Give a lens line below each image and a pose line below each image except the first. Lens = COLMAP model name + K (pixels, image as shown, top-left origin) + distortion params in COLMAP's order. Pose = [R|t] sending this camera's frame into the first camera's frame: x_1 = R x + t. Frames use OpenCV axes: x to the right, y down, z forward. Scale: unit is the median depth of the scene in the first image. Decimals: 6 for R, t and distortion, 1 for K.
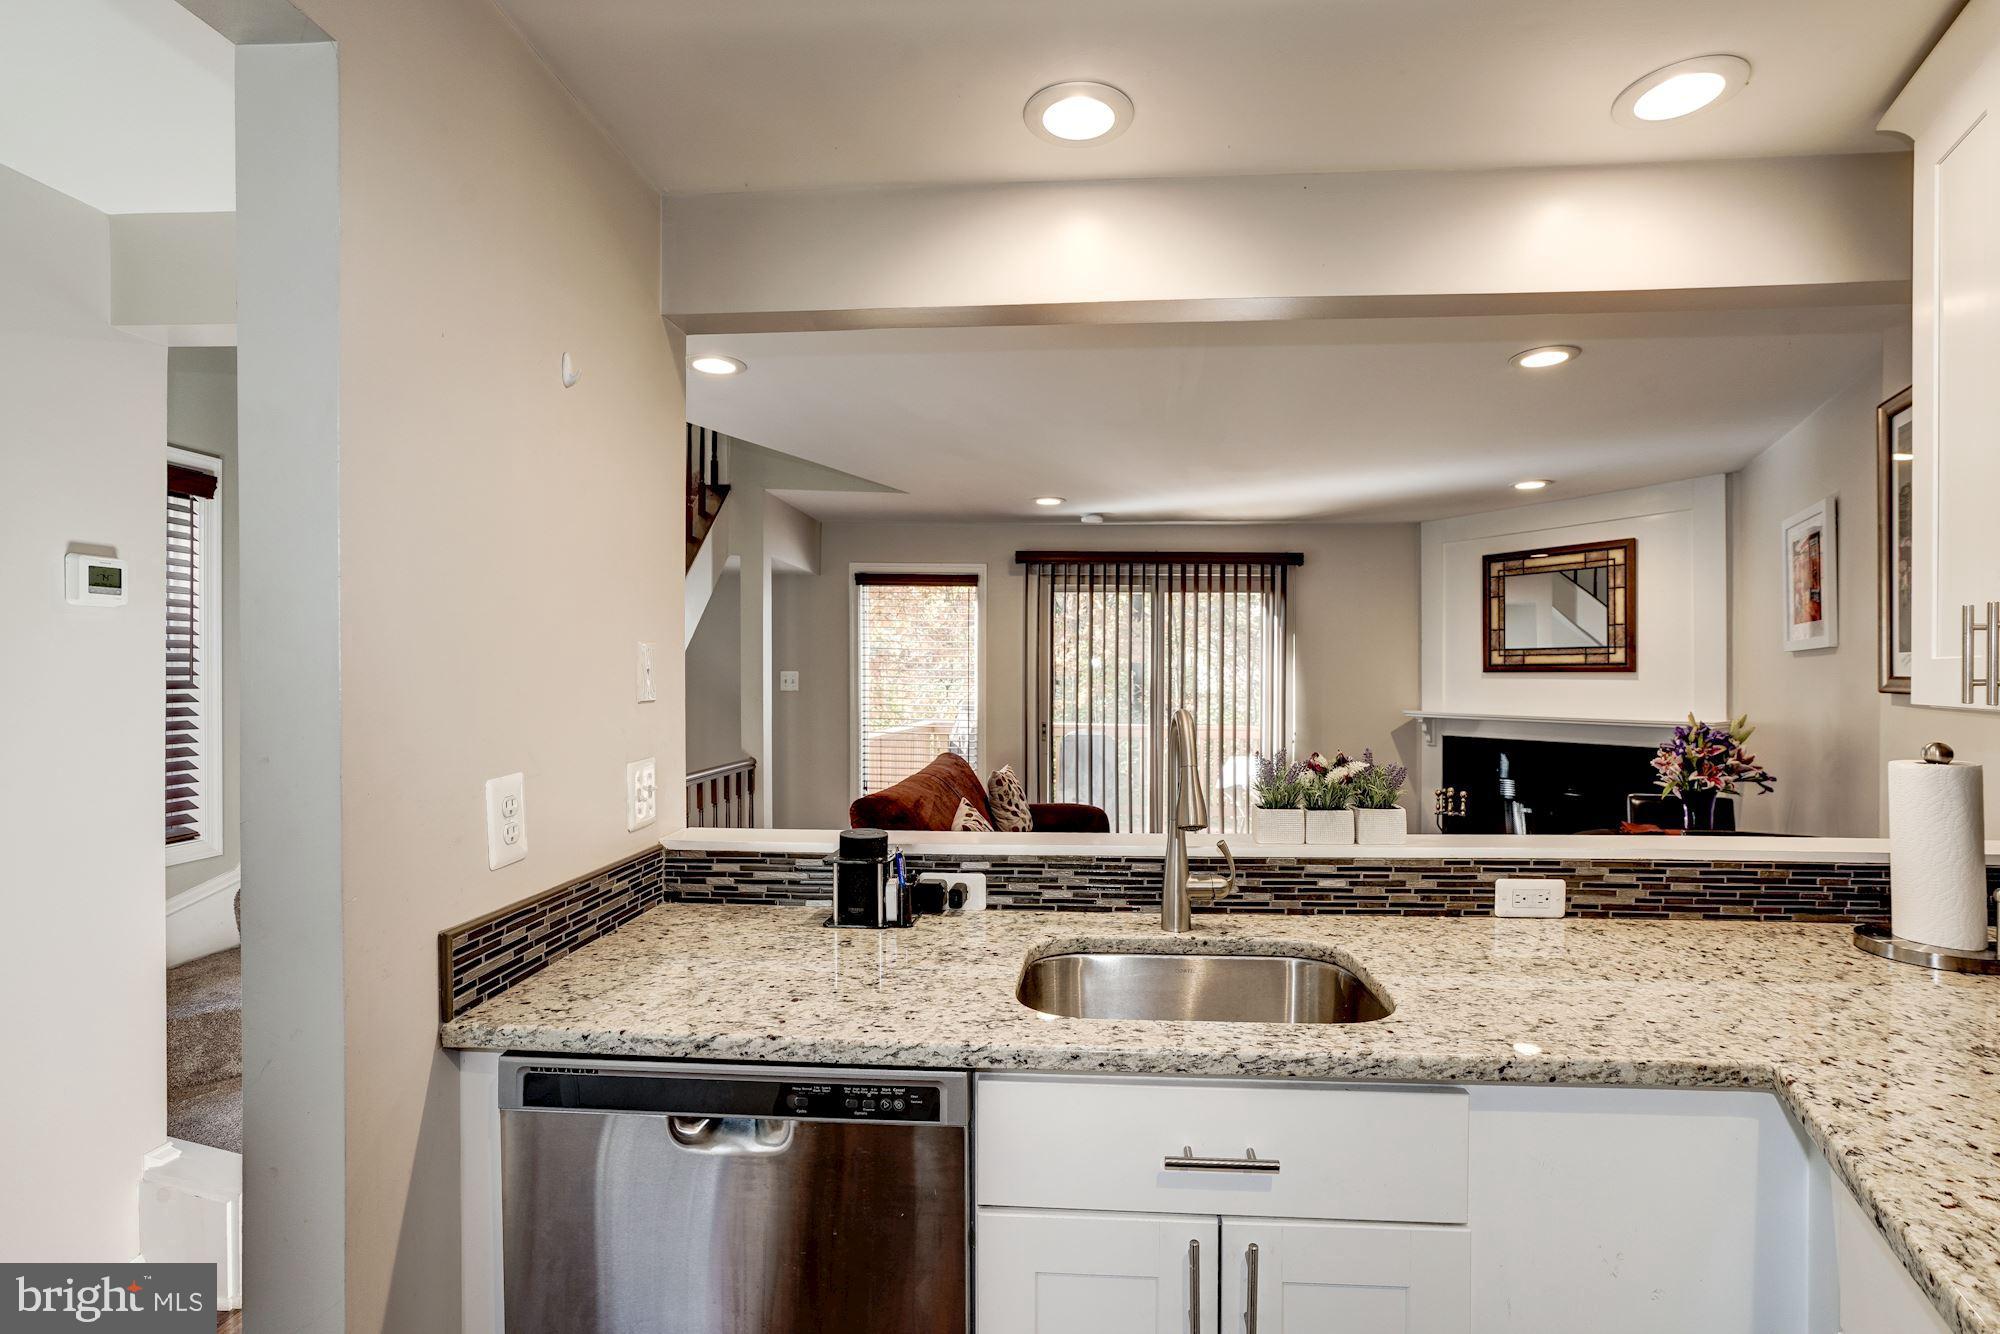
lens RADIAL K [[991.4, 0, 1020.2], [0, 991.4, 674.1], [0, 0, 1]] dist [-0.035856, 0.019202]
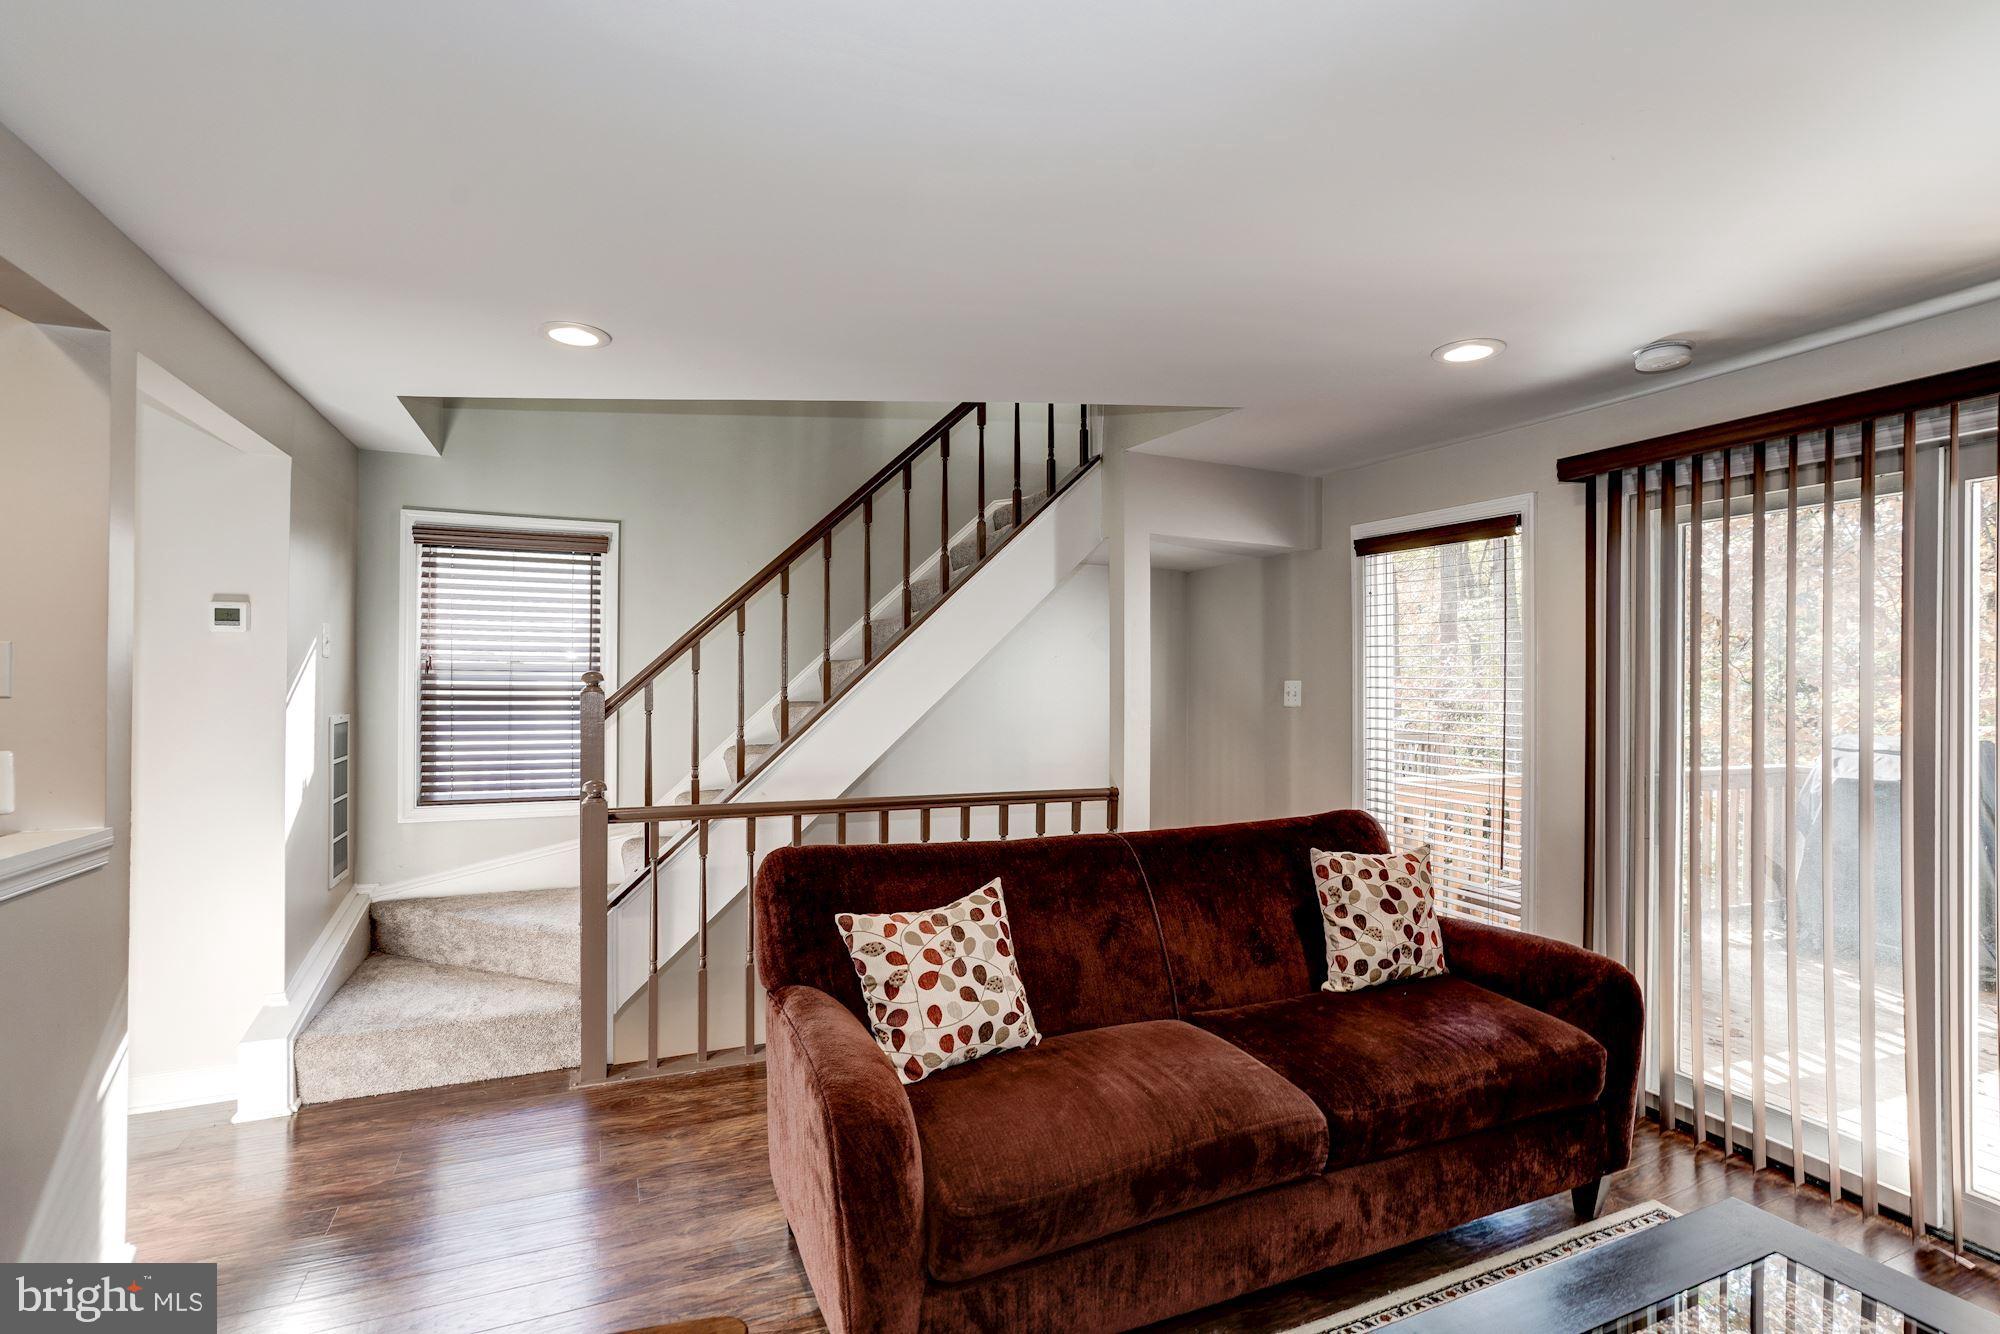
lens RADIAL K [[941.2, 0, 1006.8], [0, 941.2, 663.3], [0, 0, 1]] dist [-0.024225, 0.011475]
pose [[0.427371, -0.019057, -0.903875, 0.964676], [-0.007298, 0.999673, -0.024527, 0.007695], [0.904047, 0.017079, 0.427092, 1.498166]]
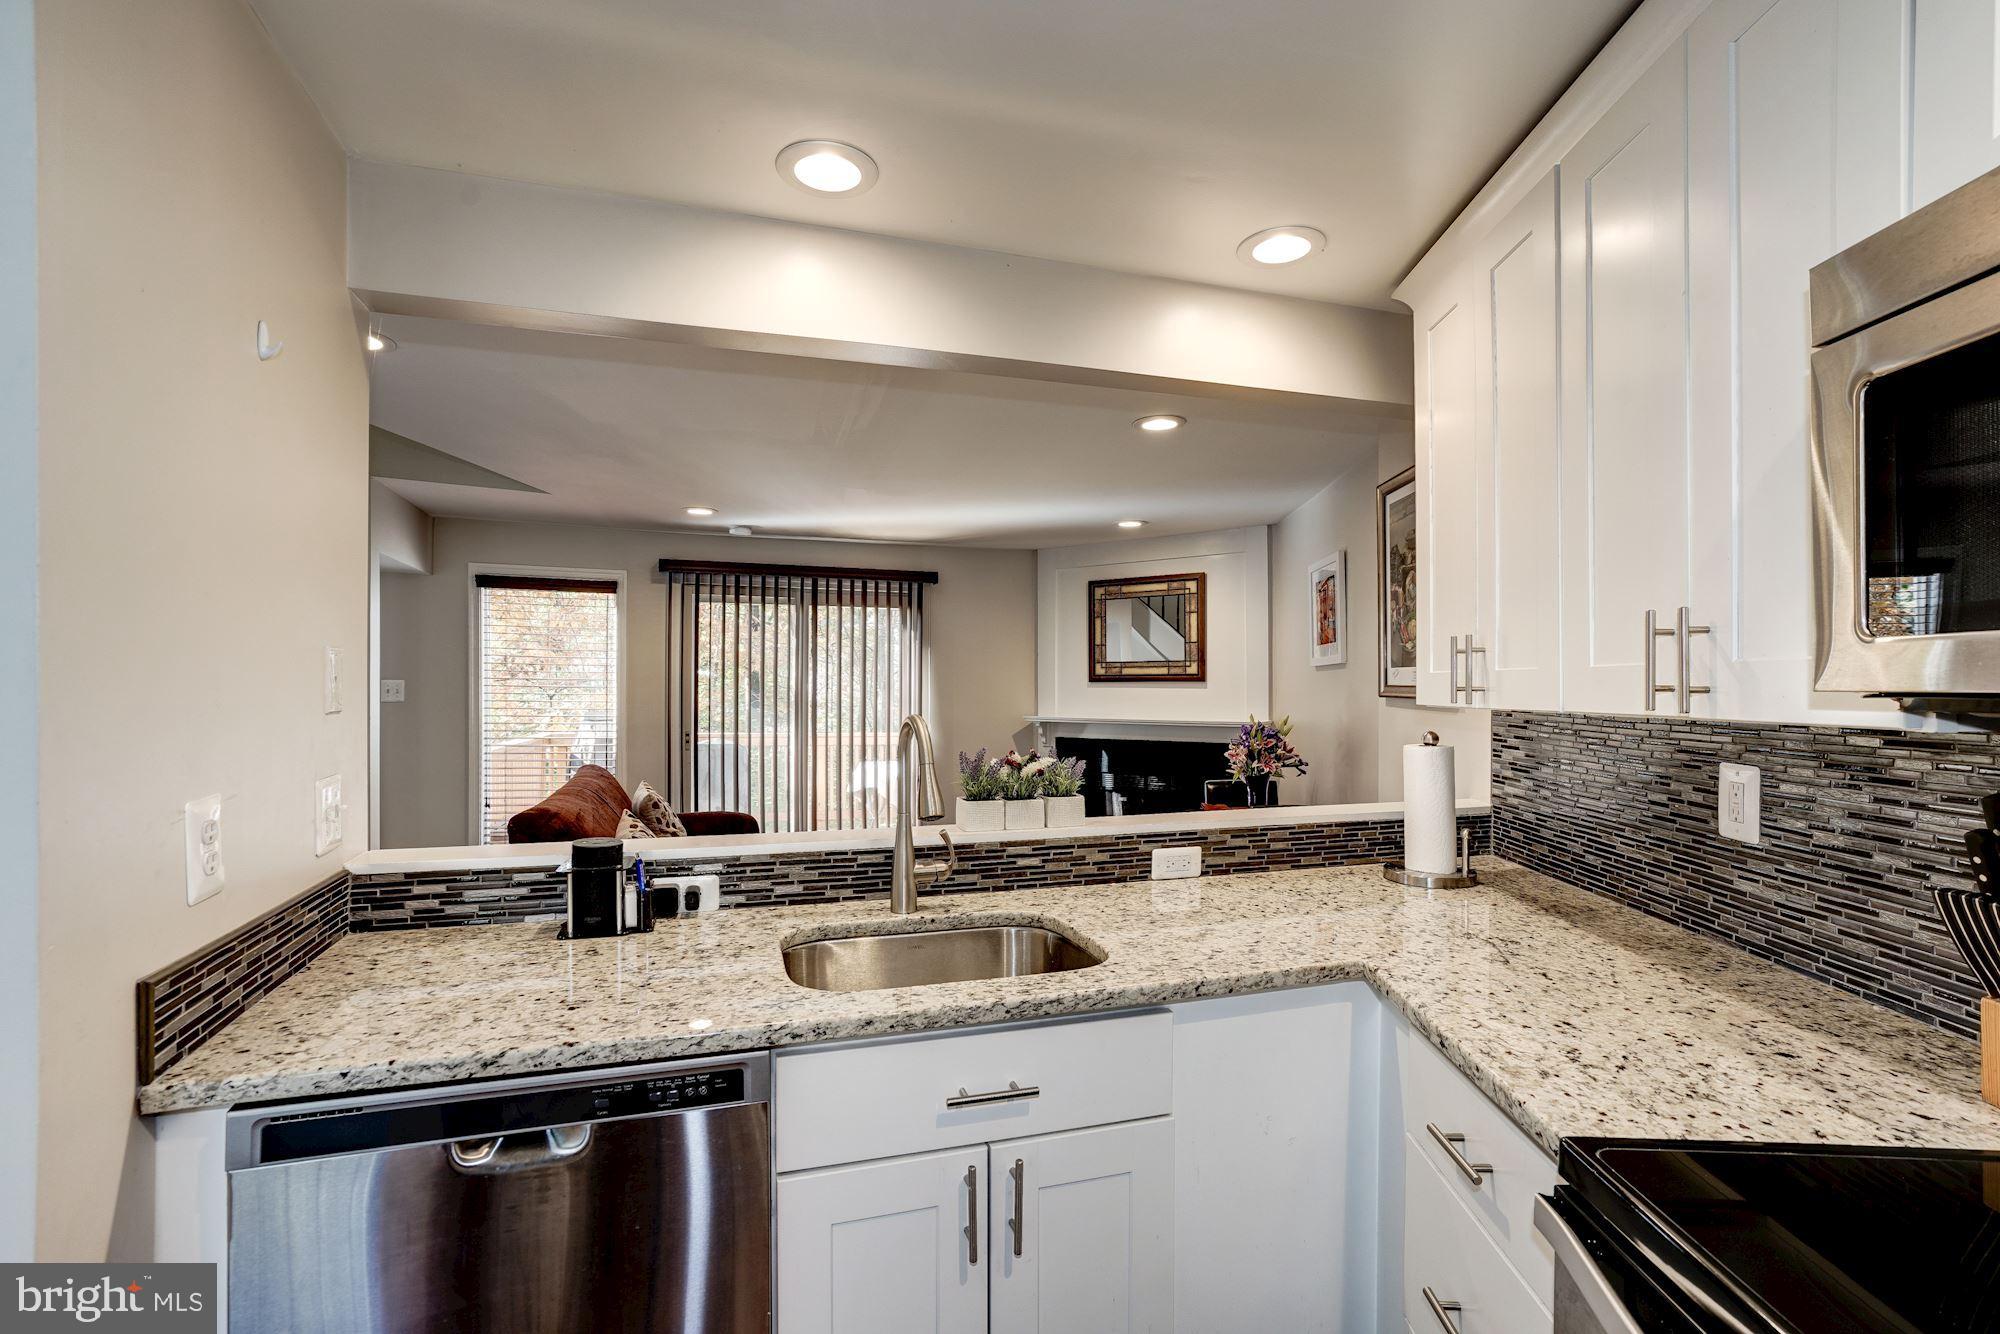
lens RADIAL K [[962.6, 0, 1015.4], [0, 962.6, 676.1], [0, 0, 1]] dist [-0.033831, 0.012873]
pose [[0.922666, 0.002876, 0.385589, -0.132463], [0.000001, 0.999972, -0.007462, 0.000094], [-0.385600, 0.006885, 0.922640, -0.047682]]
